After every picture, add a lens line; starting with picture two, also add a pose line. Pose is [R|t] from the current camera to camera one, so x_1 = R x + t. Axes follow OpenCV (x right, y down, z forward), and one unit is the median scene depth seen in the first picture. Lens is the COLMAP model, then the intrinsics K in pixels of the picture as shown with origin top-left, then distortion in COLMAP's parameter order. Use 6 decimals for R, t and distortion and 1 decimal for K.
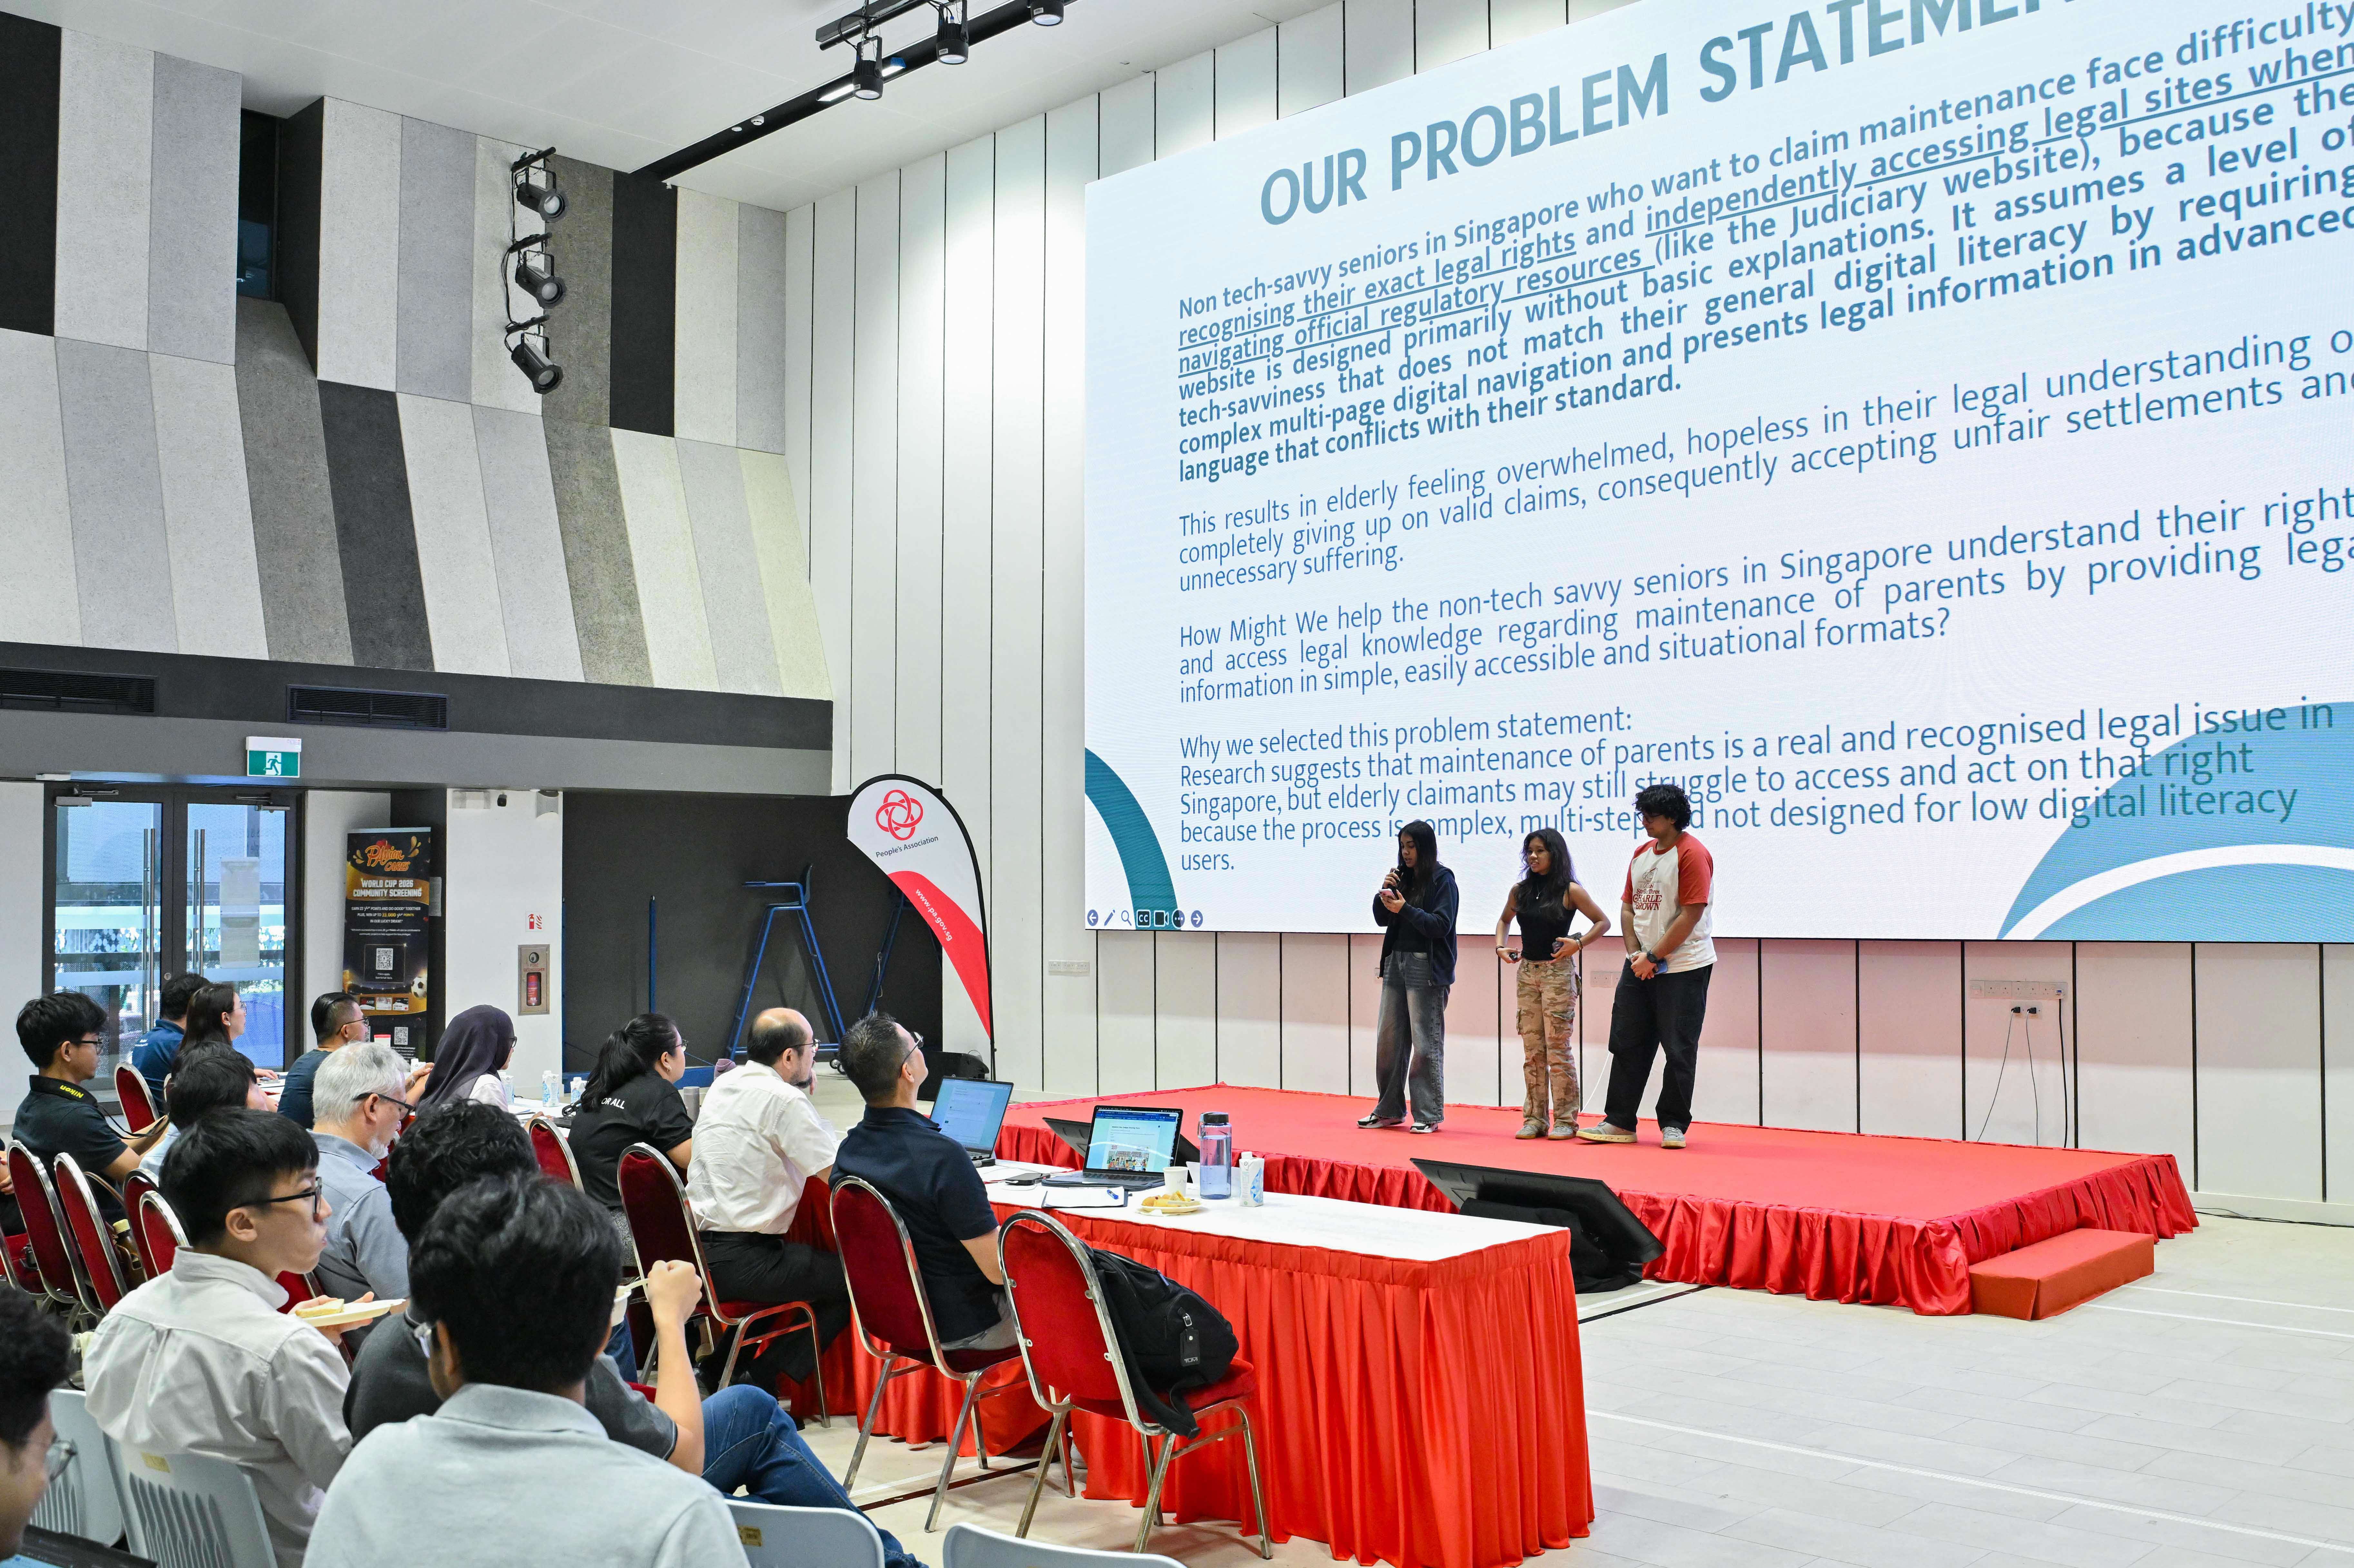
lens RADIAL K [[2224.3, 0, 1170.4], [0, 2224.3, 779.0], [0, 0, 1]] dist [-0.101005, 0.121583]
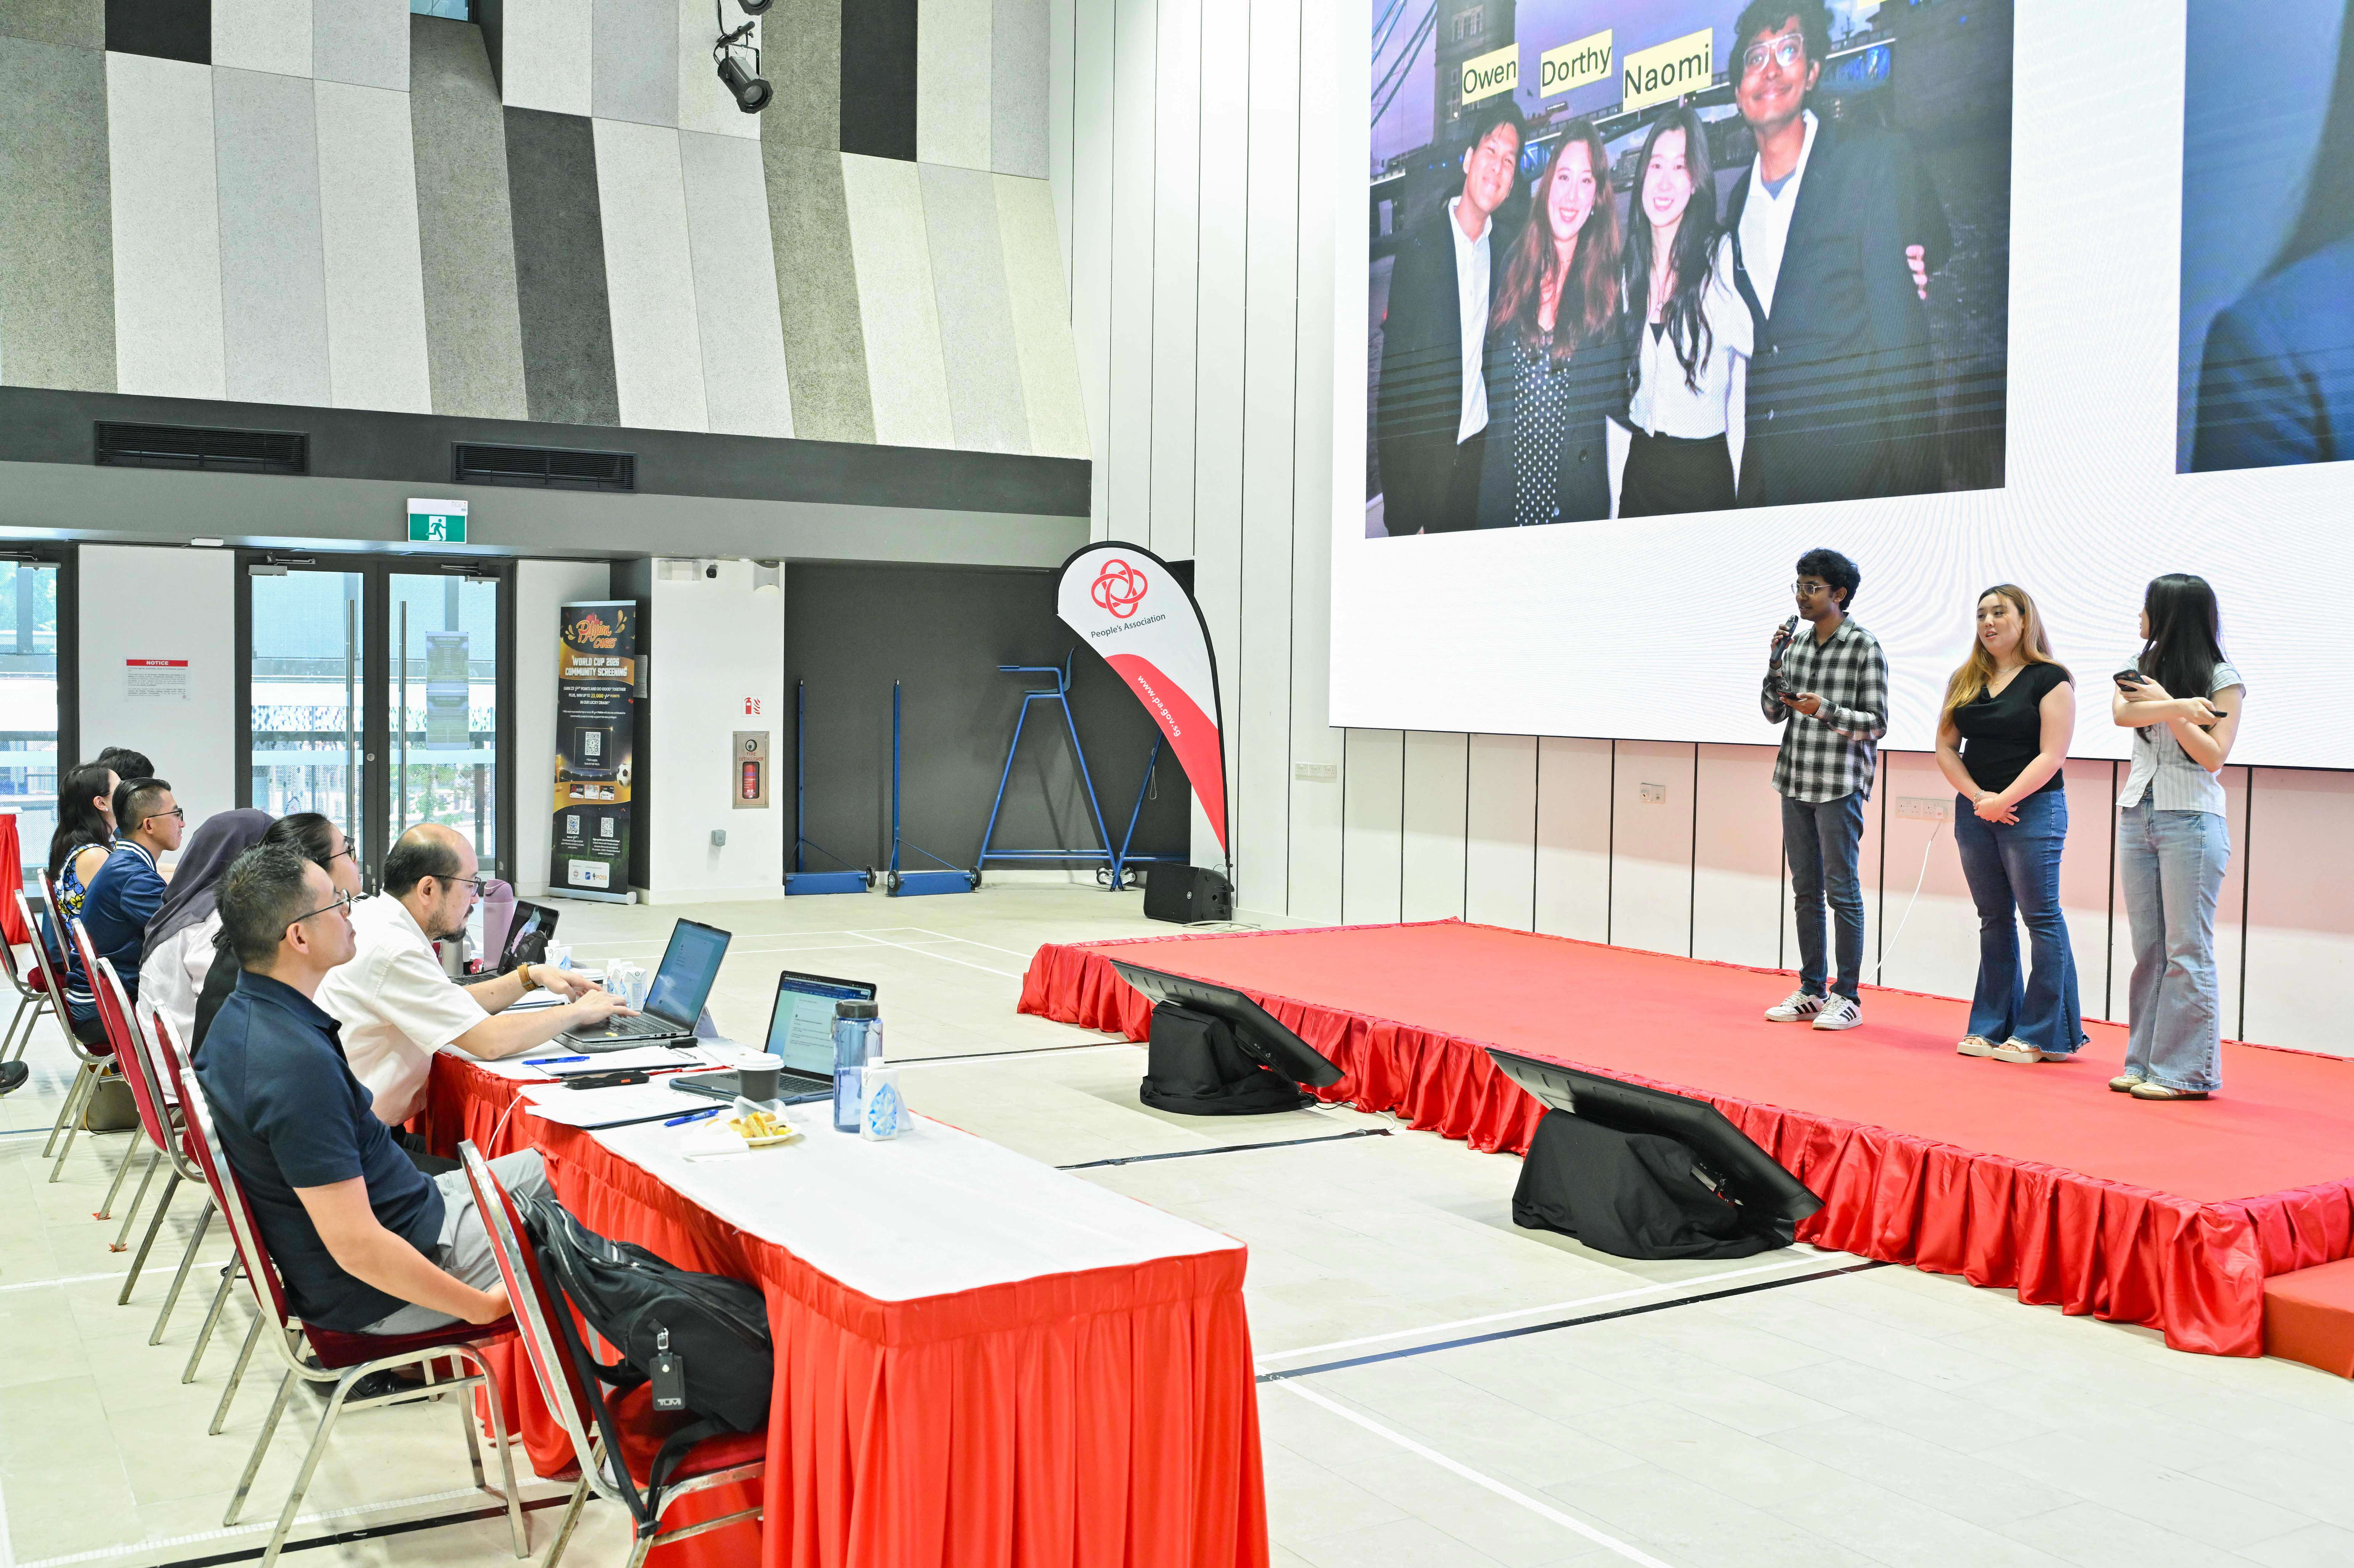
lens RADIAL K [[2224.3, 0, 1170.4], [0, 2224.3, 779.0], [0, 0, 1]] dist [-0.101005, 0.121583]
pose [[0.966706, 0.029180, -0.254222, 0.115018], [-0.006061, 0.995809, 0.091253, 0.010765], [0.255820, -0.086674, 0.962831, 0.171331]]
